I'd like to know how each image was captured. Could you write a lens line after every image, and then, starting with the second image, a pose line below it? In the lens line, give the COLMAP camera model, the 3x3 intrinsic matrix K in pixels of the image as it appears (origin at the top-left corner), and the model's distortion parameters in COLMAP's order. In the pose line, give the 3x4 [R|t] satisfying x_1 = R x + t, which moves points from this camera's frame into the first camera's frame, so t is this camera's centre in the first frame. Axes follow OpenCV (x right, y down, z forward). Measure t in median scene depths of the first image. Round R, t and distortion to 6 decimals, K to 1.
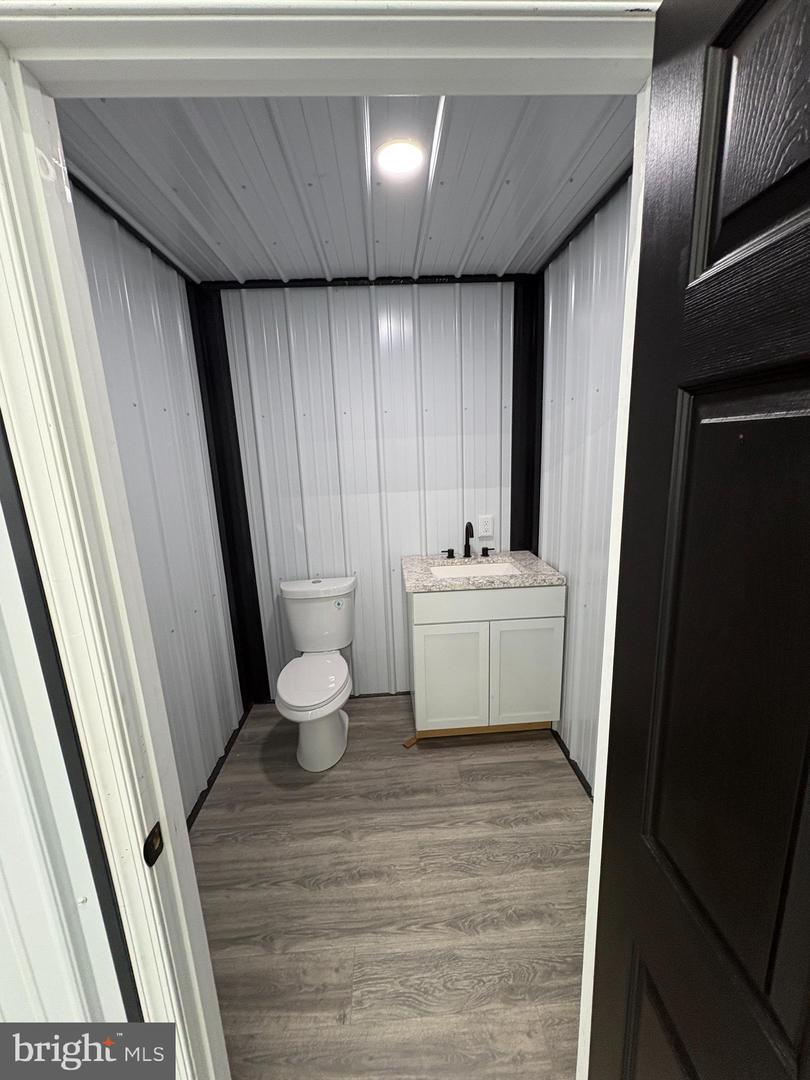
lens RADIAL K [[431.8, 0, 400.7], [0, 431.8, 542.4], [0, 0, 1]] dist [-0.001830, -0.000121]
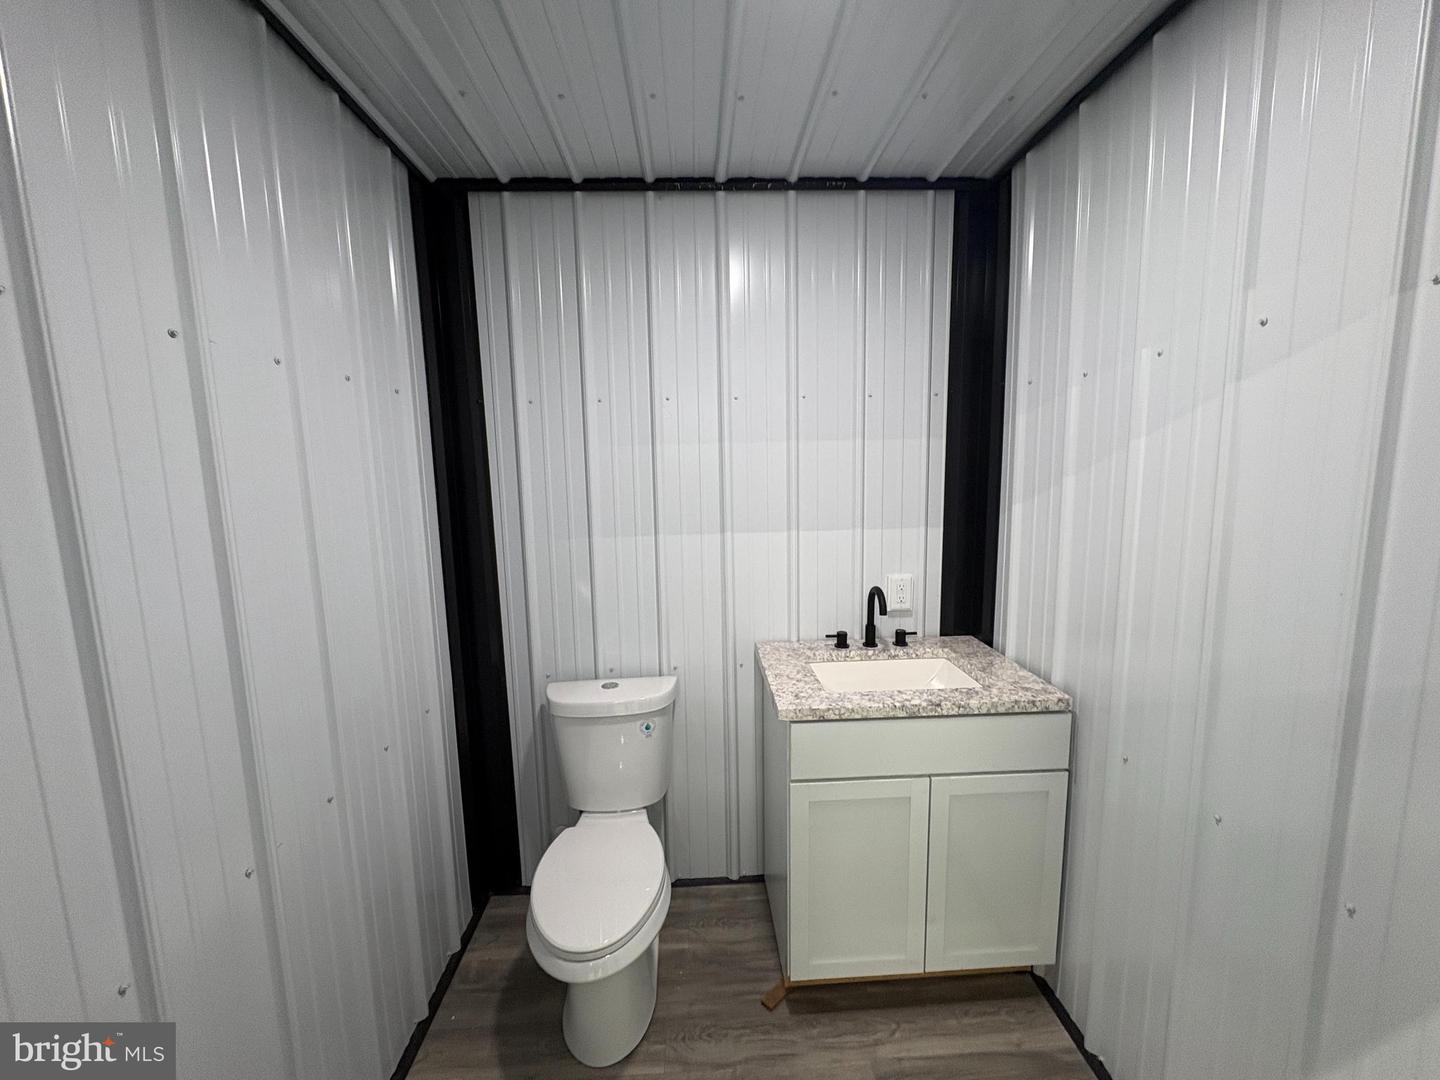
lens RADIAL K [[575.8, 0, 711.5], [0, 575.8, 544.0], [0, 0, 1]] dist [-0.001830, -0.000121]
pose [[0.999763, 0.020016, -0.008603, -0.061276], [-0.020654, 0.996424, -0.081927, -0.038570], [0.006932, 0.082086, 0.996601, 0.237815]]
